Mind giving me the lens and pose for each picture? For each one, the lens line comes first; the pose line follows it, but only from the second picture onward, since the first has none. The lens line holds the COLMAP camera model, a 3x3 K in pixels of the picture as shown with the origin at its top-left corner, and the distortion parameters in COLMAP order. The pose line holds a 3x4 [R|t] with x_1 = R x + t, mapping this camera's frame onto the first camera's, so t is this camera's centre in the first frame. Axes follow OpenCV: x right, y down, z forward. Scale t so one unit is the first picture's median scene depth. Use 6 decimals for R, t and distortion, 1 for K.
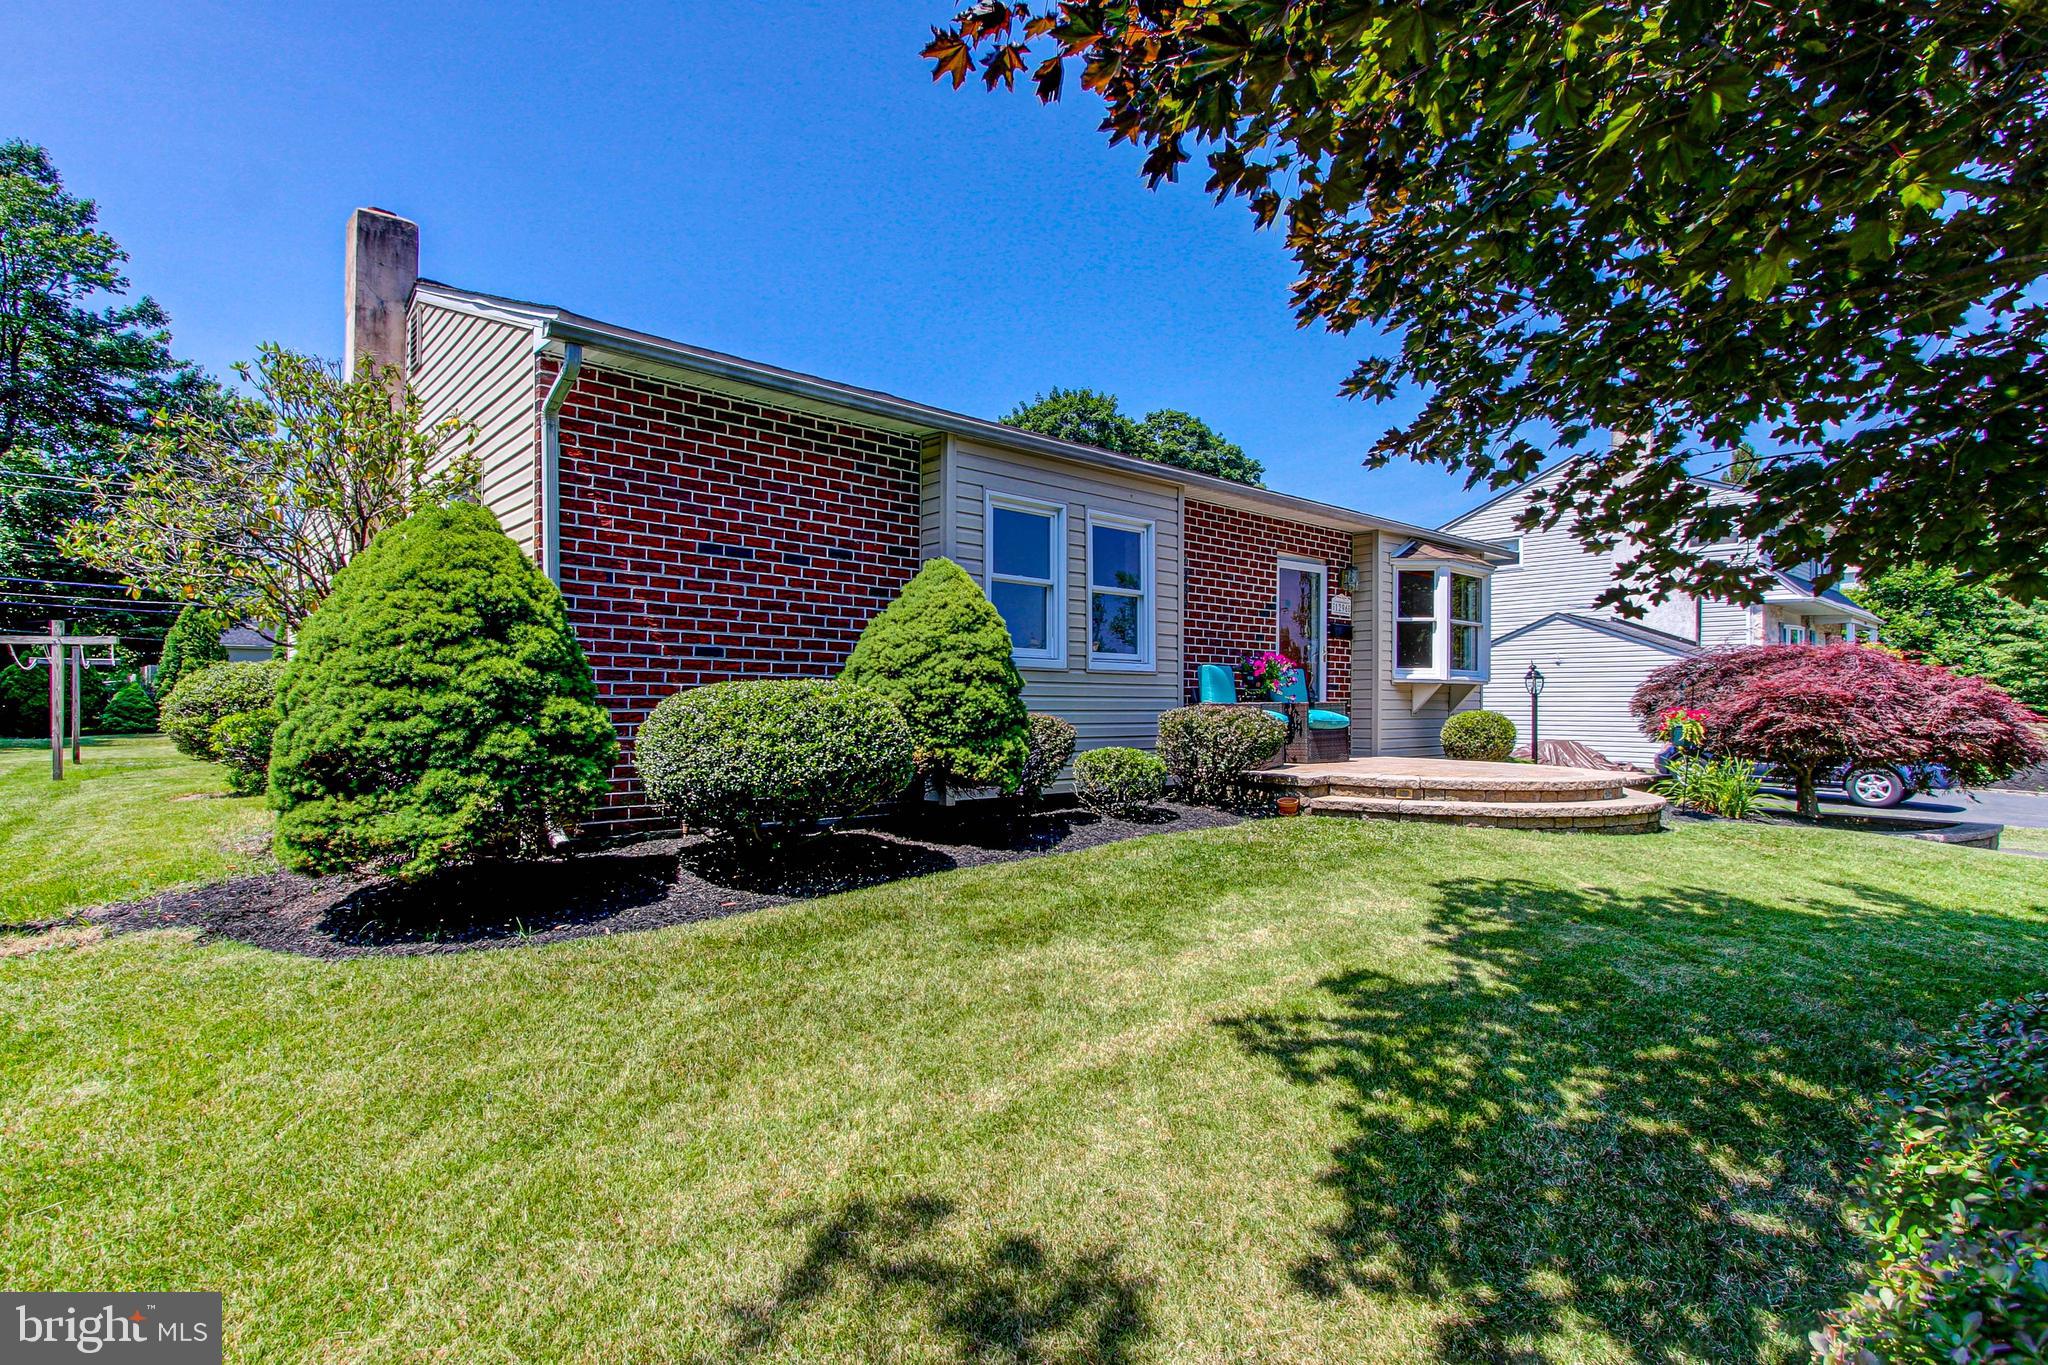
lens RADIAL K [[1005.4, 0, 1034.0], [0, 1005.4, 698.1], [0, 0, 1]] dist [0.001448, 0.002651]
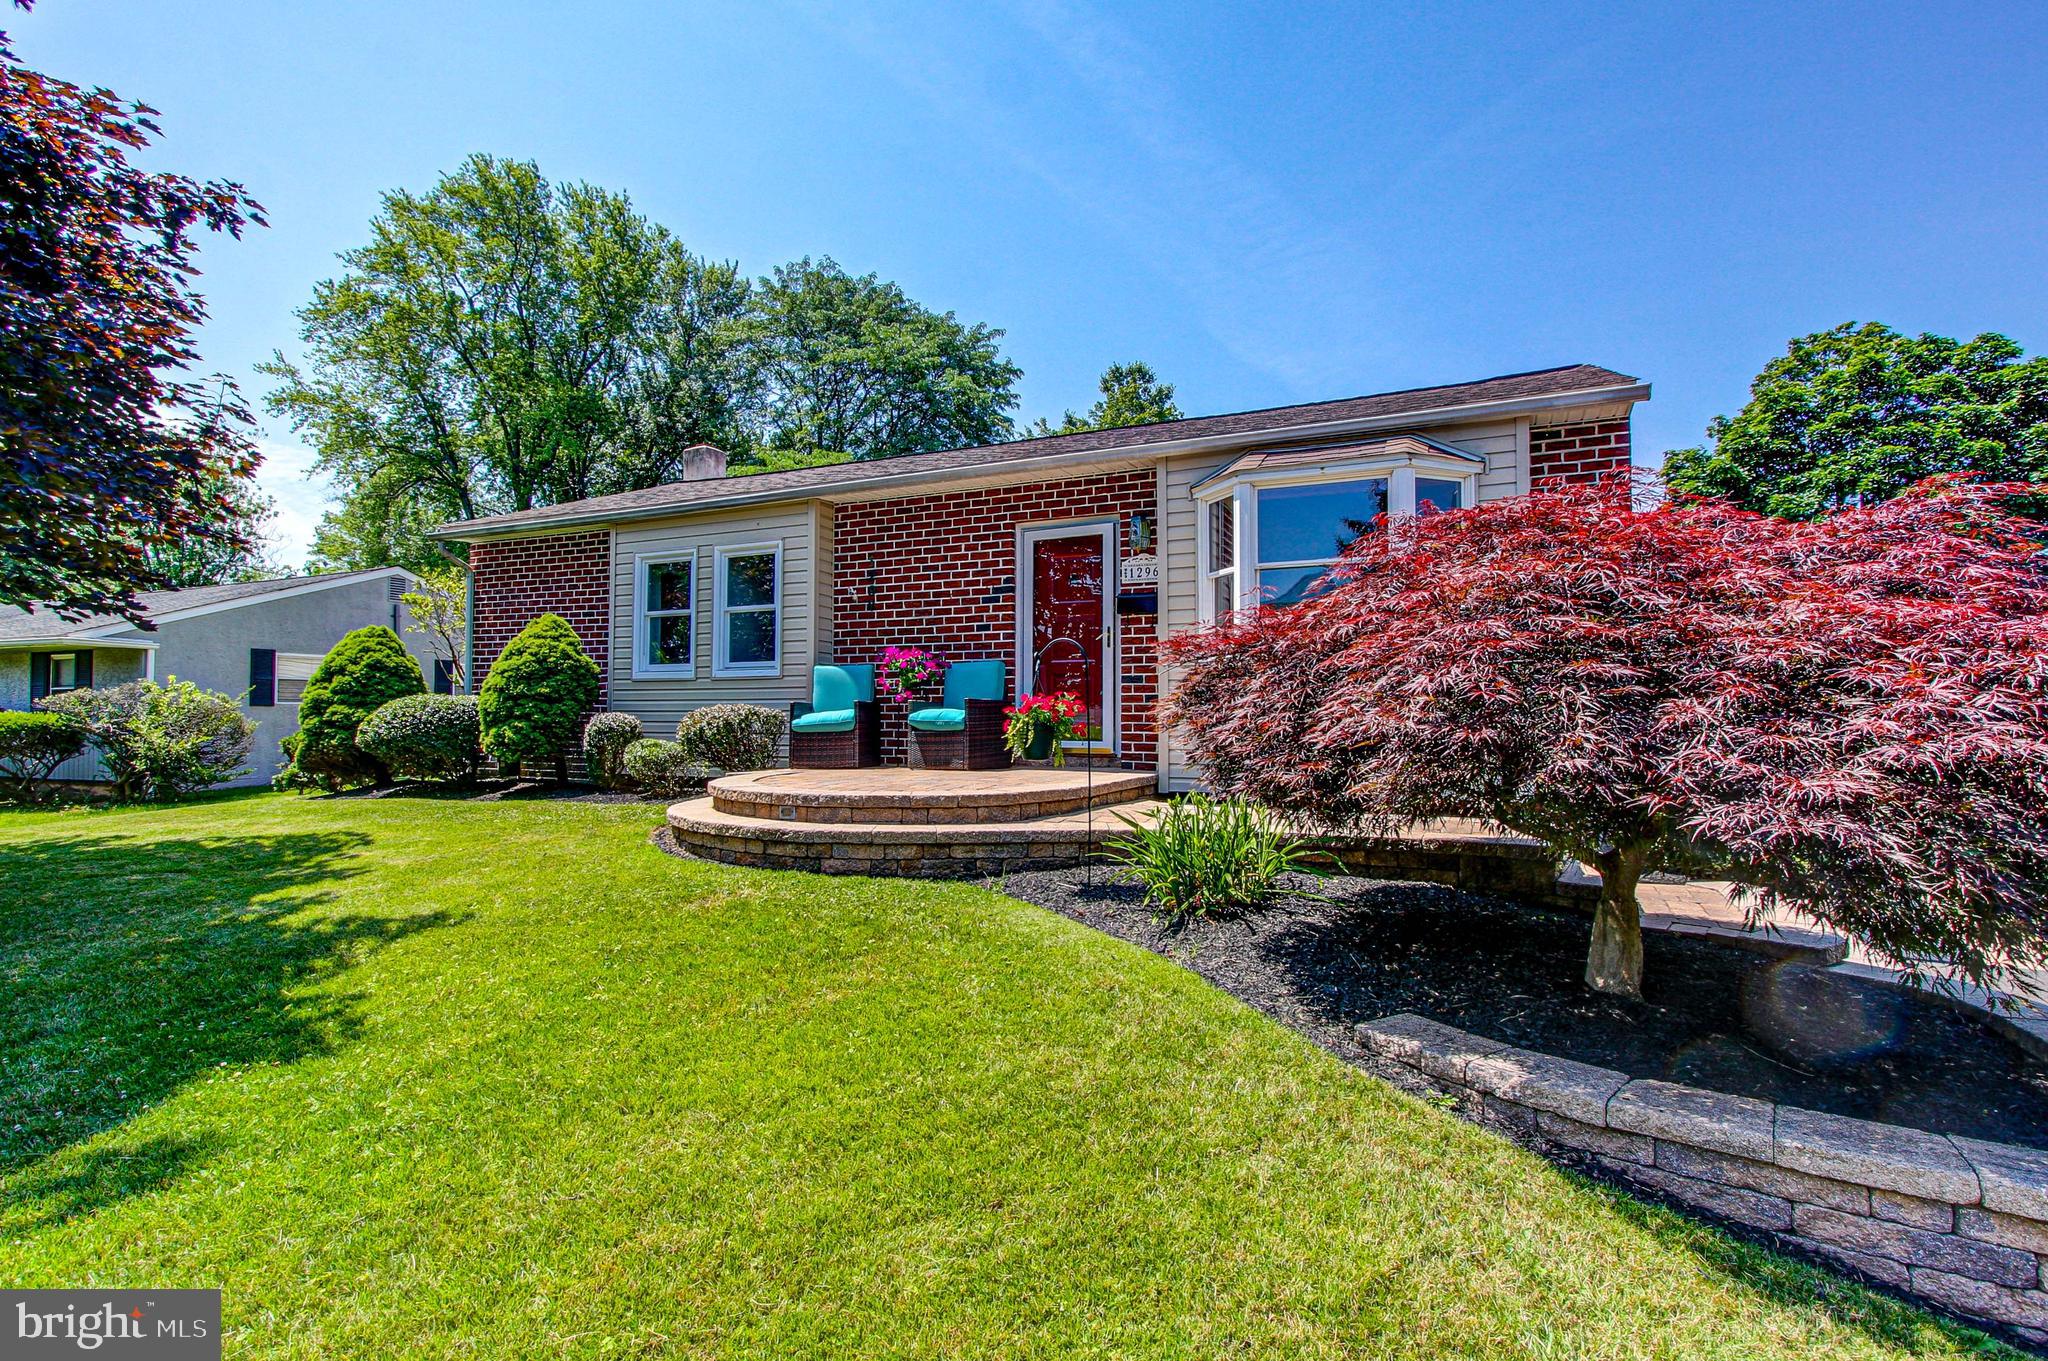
lens RADIAL K [[1005.4, 0, 1034.0], [0, 1005.4, 696.1], [0, 0, 1]] dist [0.001448, 0.002651]
pose [[0.392431, -0.026936, -0.919387, 1.393042], [0.006919, 0.999629, -0.026334, 0.030814], [0.919755, 0.003973, 0.392472, 0.918663]]
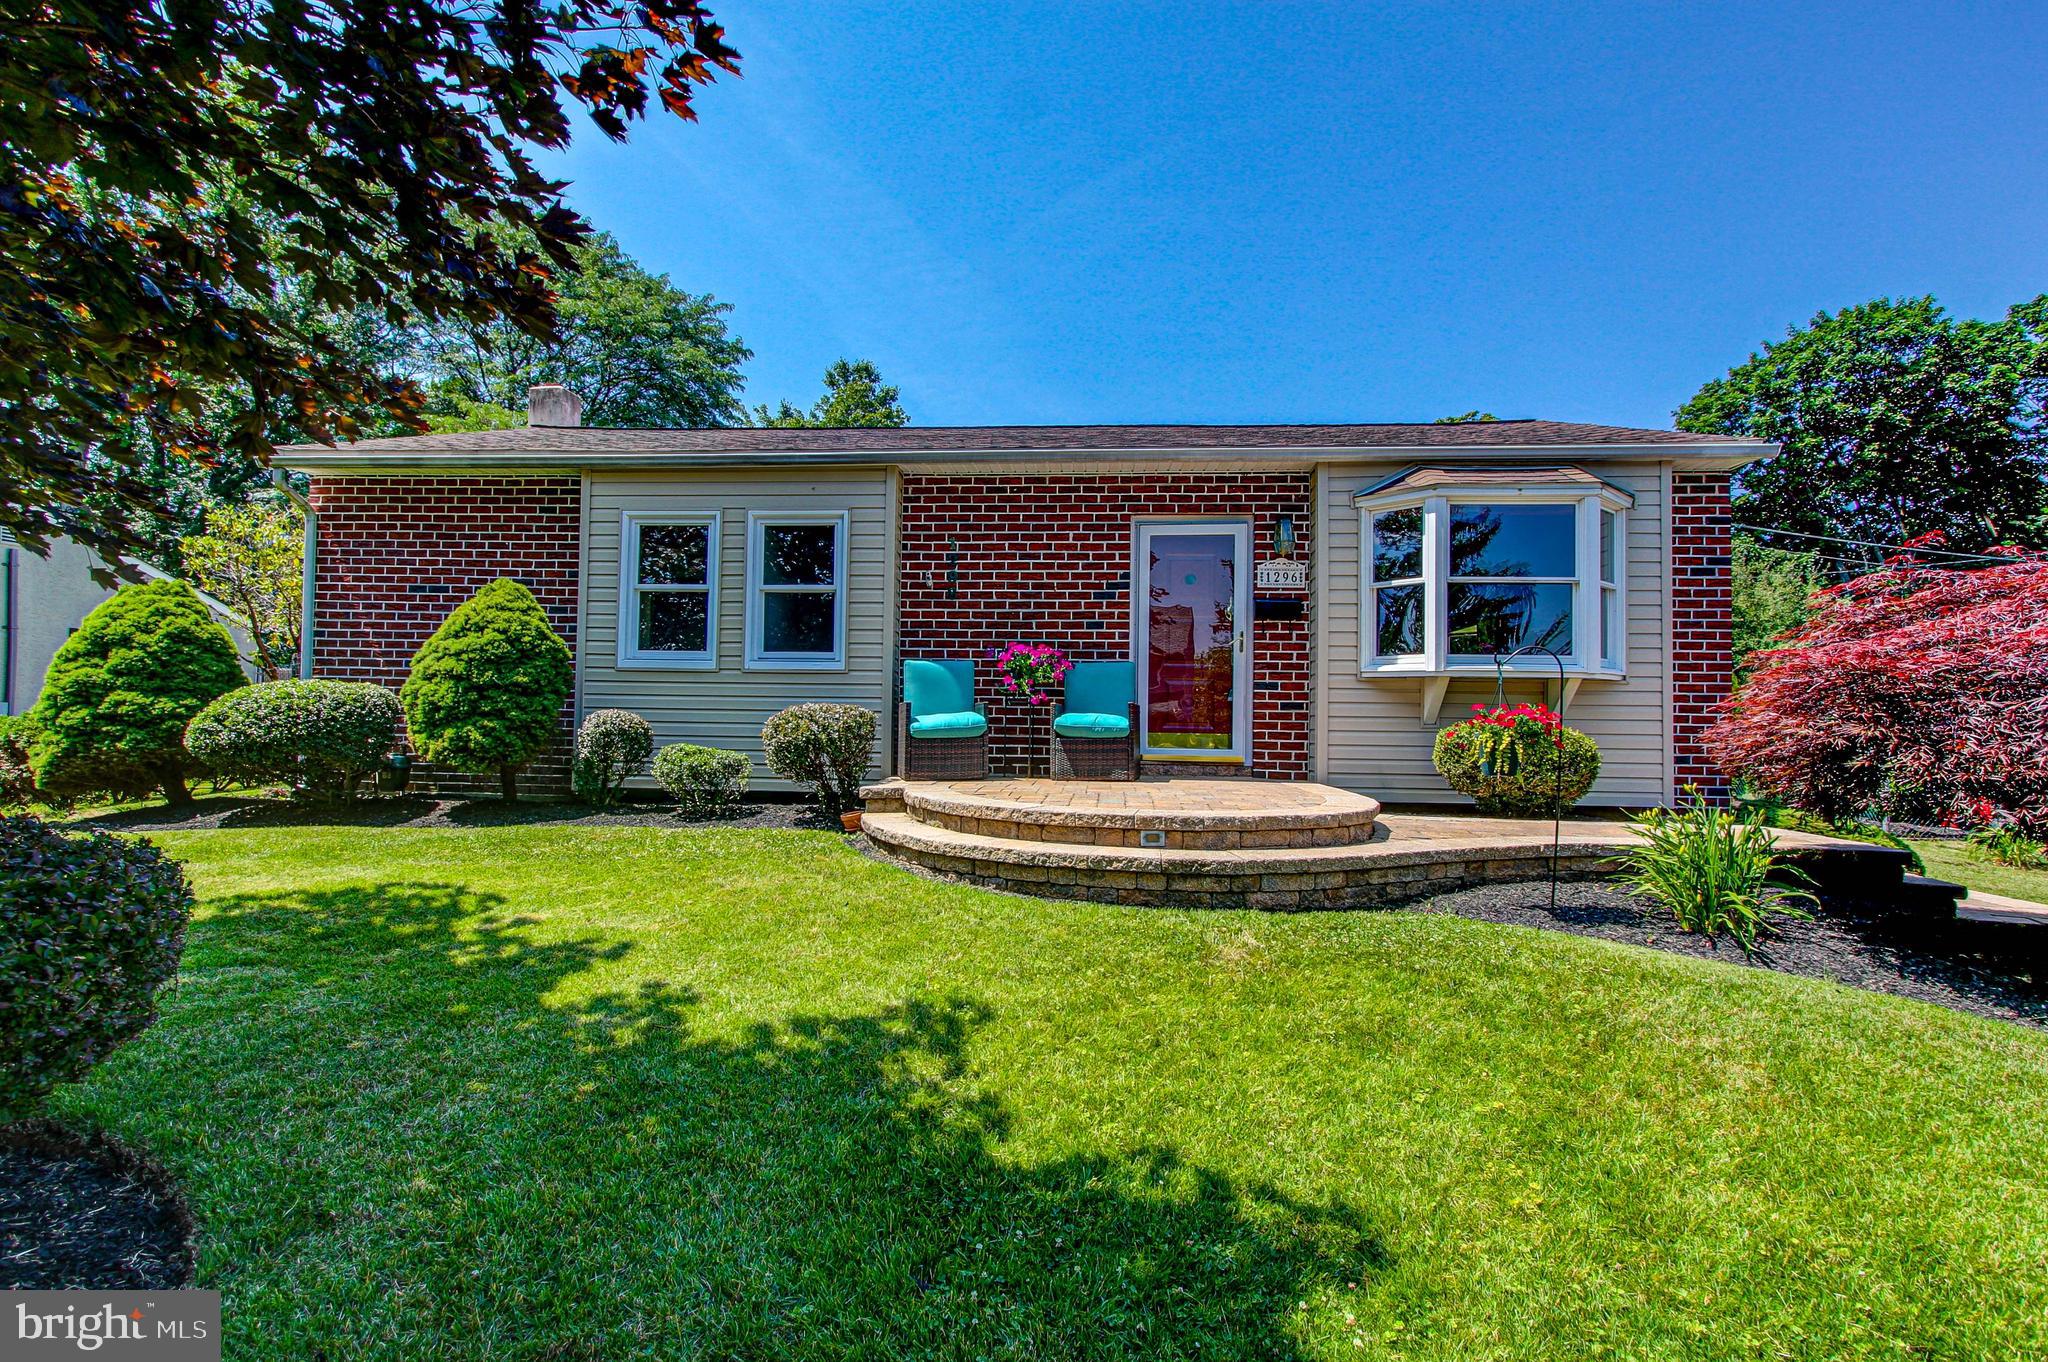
lens RADIAL K [[975.0, 0, 1031.4], [0, 975.0, 700.1], [0, 0, 1]] dist [0.003196, 0.000912]
pose [[0.698199, -0.012077, -0.715802, 0.996940], [-0.005519, 0.999737, -0.022250, 0.023868], [0.715882, 0.019486, 0.697949, 0.546420]]
